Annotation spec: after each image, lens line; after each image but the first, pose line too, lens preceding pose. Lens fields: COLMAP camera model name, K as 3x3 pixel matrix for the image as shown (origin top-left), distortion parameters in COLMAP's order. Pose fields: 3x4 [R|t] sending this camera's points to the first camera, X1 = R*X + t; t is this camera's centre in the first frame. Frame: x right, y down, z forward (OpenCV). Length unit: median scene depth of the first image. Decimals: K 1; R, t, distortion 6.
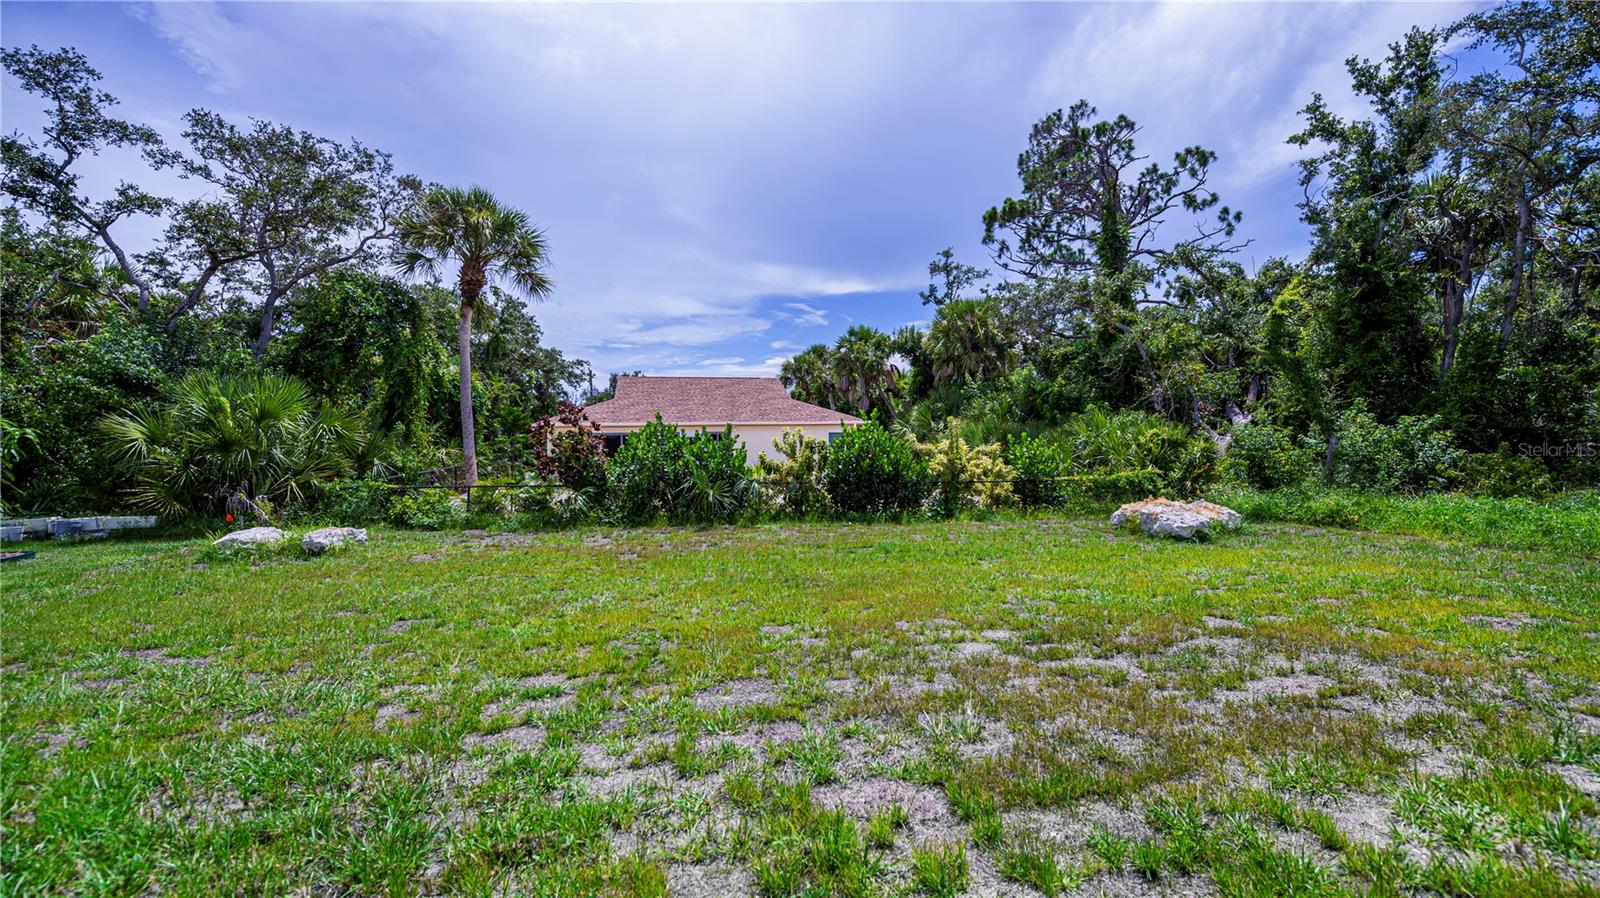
lens RADIAL K [[642.5, 0, 801.2], [0, 642.5, 459.9], [0, 0, 1]] dist [-0.012916, 0.000253]
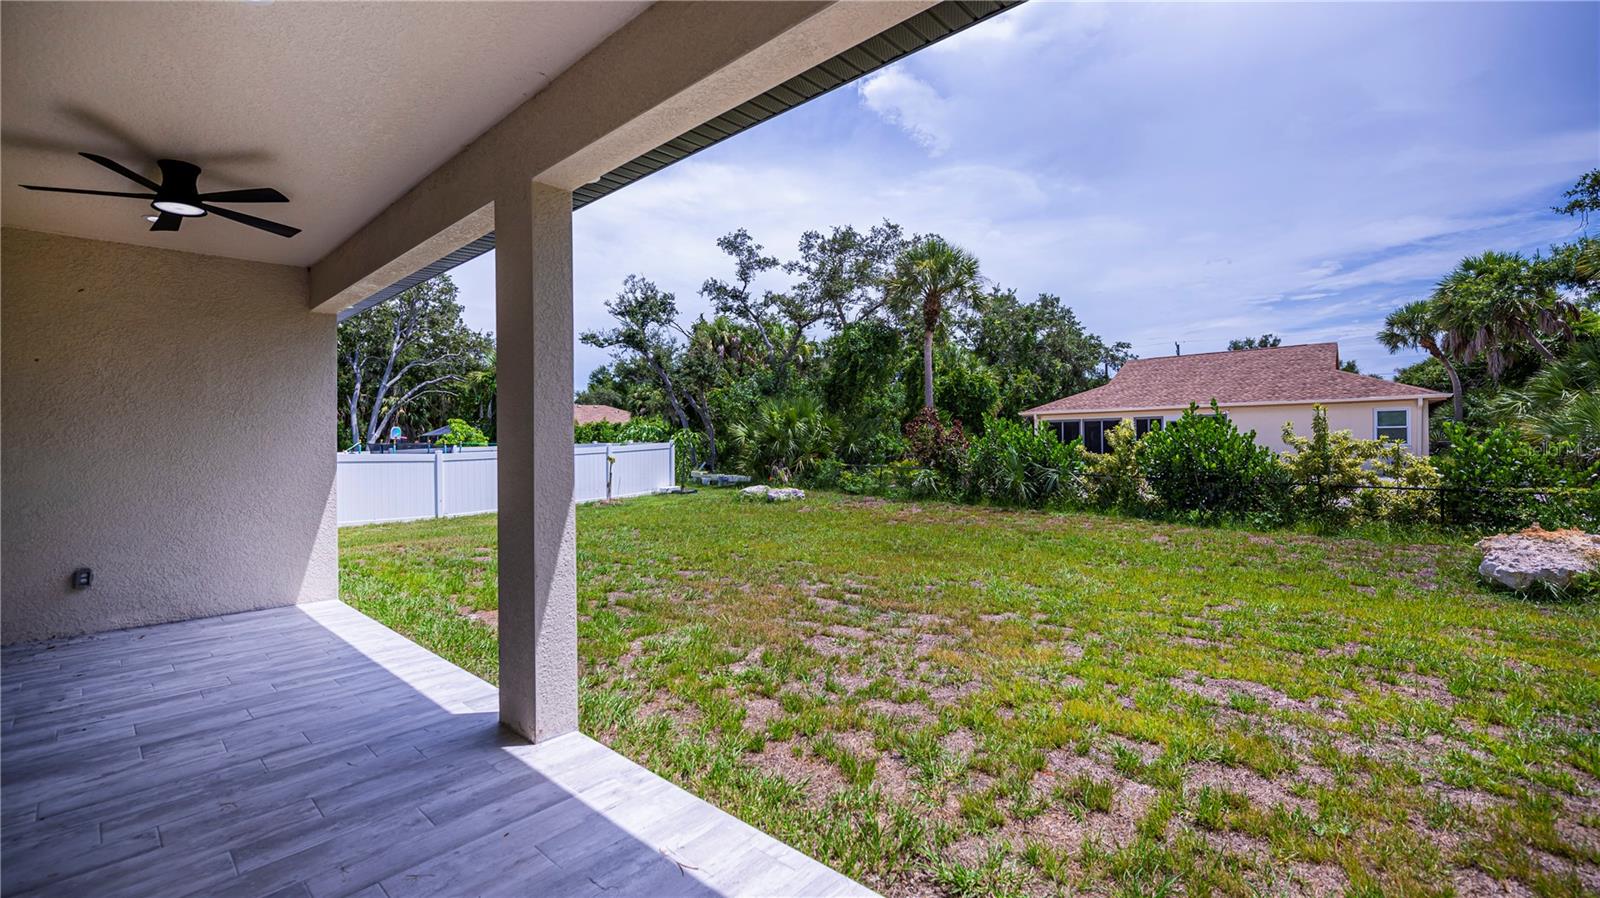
lens RADIAL K [[642.5, 0, 805.9], [0, 642.5, 437.5], [0, 0, 1]] dist [-0.012916, 0.000253]
pose [[0.584676, 0.003803, -0.811258, 0.517910], [-0.000913, 0.999991, 0.004030, -0.027795], [0.811266, -0.001615, 0.584675, 0.017936]]
